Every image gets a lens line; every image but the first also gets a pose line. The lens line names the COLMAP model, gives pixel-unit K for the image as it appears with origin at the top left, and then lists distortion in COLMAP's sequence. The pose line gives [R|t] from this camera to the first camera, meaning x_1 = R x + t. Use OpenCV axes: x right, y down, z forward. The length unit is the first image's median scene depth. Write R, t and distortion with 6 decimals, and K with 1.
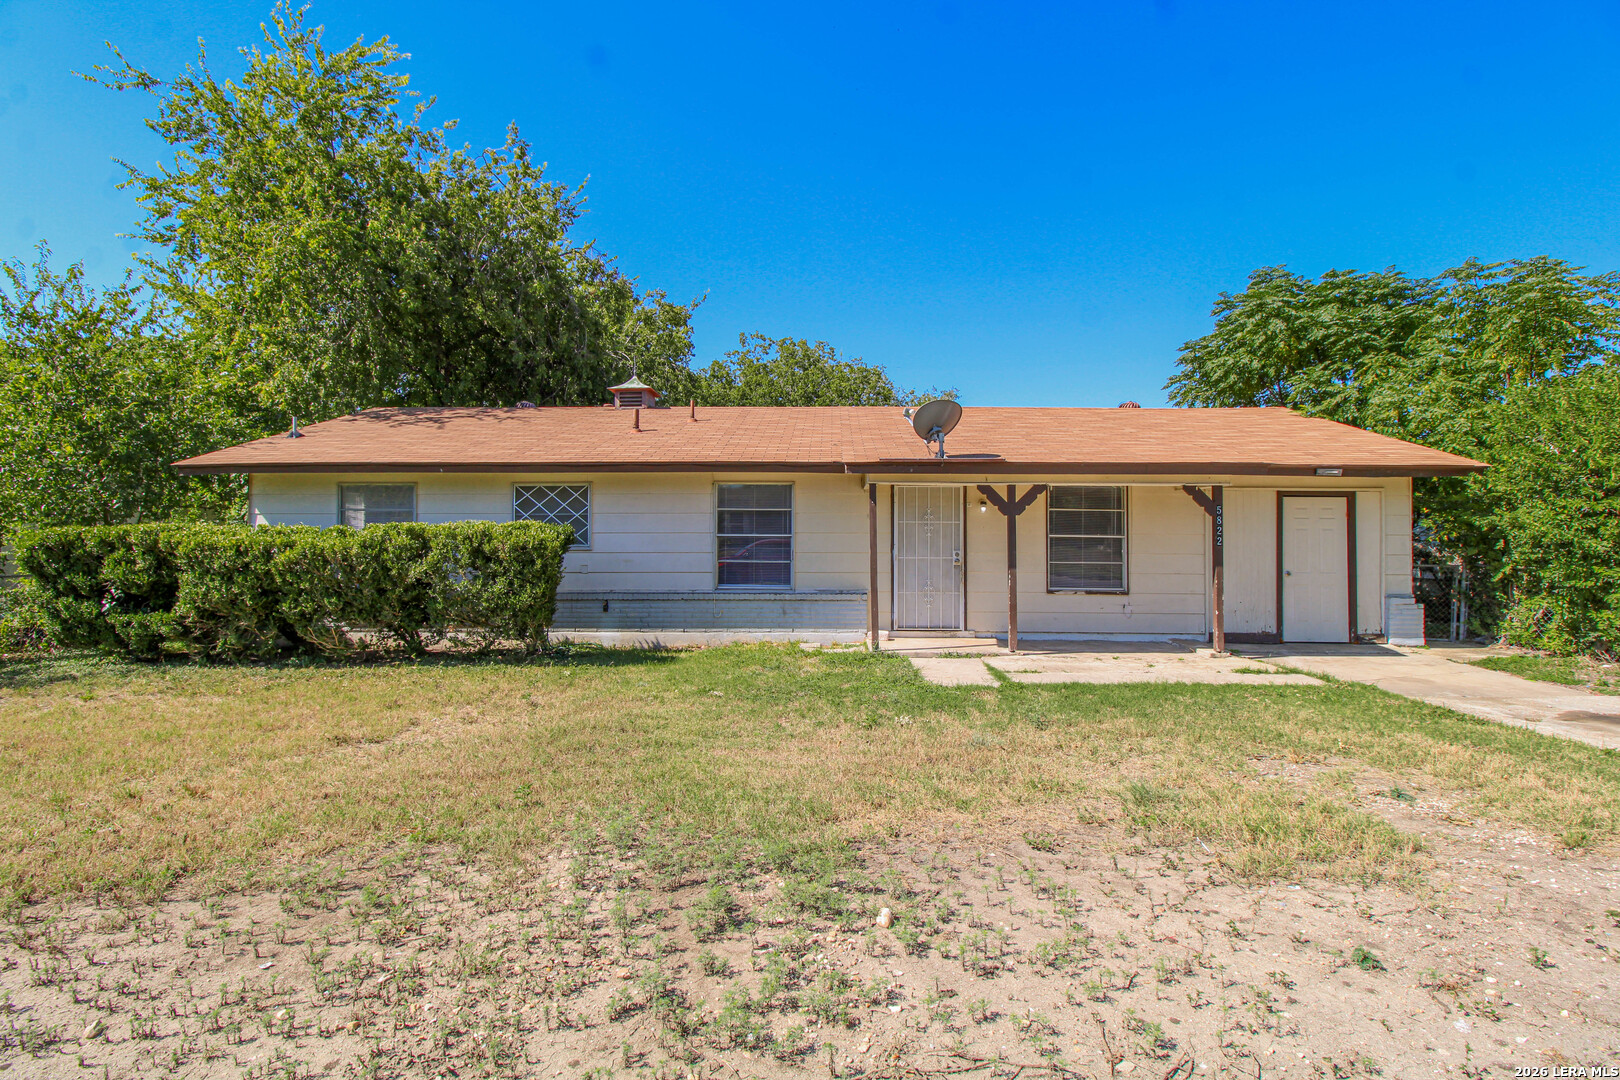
lens RADIAL K [[750.2, 0, 800.5], [0, 750.2, 540.7], [0, 0, 1]] dist [-0.007430, -0.008716]
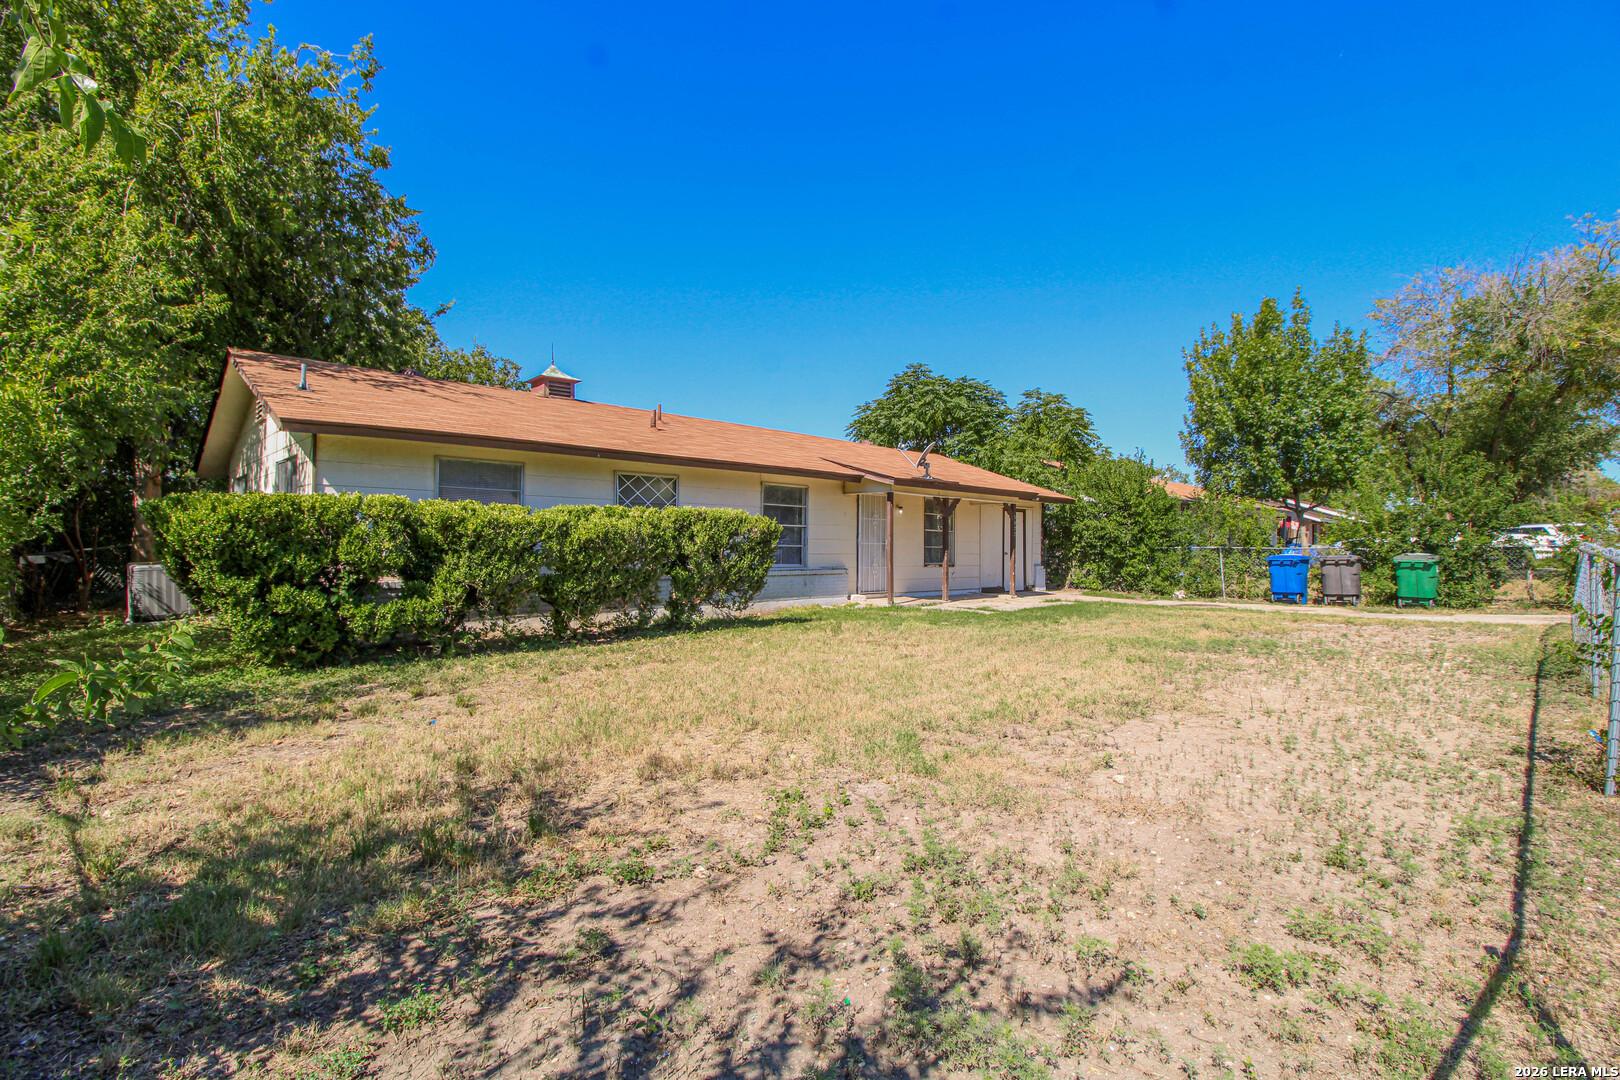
lens RADIAL K [[750.2, 0, 810.4], [0, 750.2, 542.5], [0, 0, 1]] dist [-0.007430, -0.008716]
pose [[0.704301, 0.006326, 0.709873, -0.959486], [-0.006818, 0.999974, -0.002146, 0.024772], [-0.709868, -0.003328, 0.704326, 0.059601]]
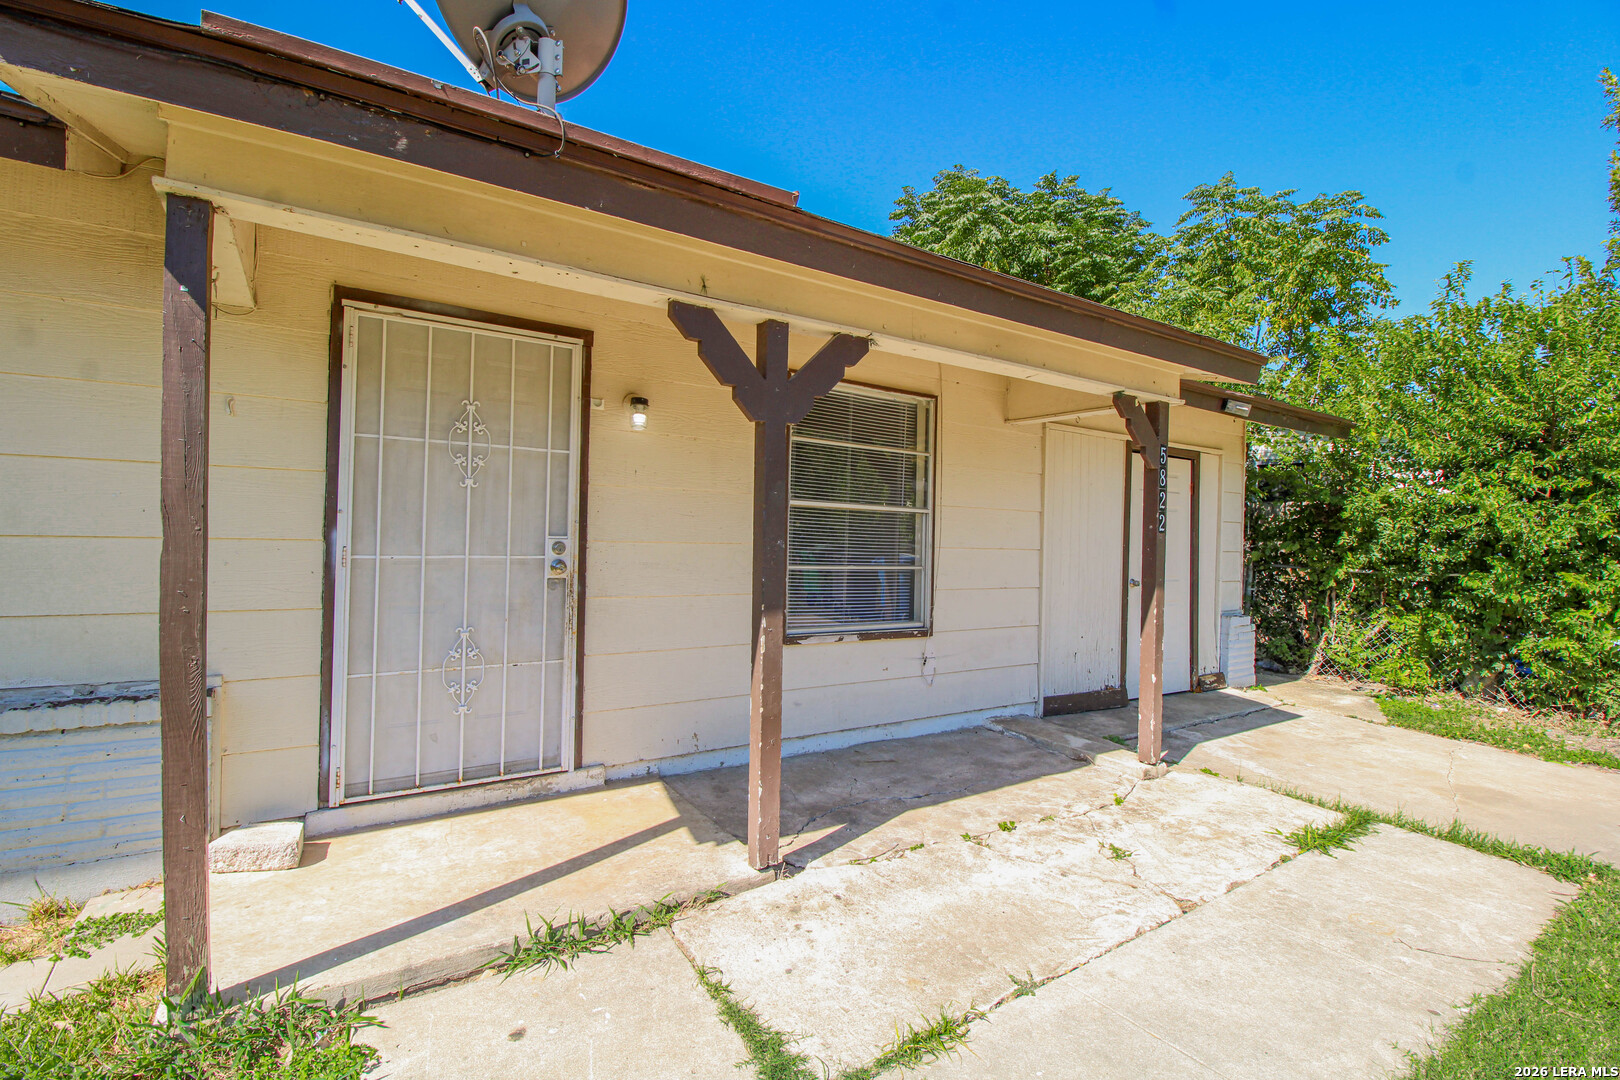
lens RADIAL K [[750.2, 0, 818.9], [0, 750.2, 537.1], [0, 0, 1]] dist [-0.007430, -0.008716]
pose [[0.815564, 0.013558, 0.578508, 0.110620], [-0.018943, 0.999815, 0.003274, 0.010766], [-0.578357, -0.013628, 0.815670, 0.661296]]
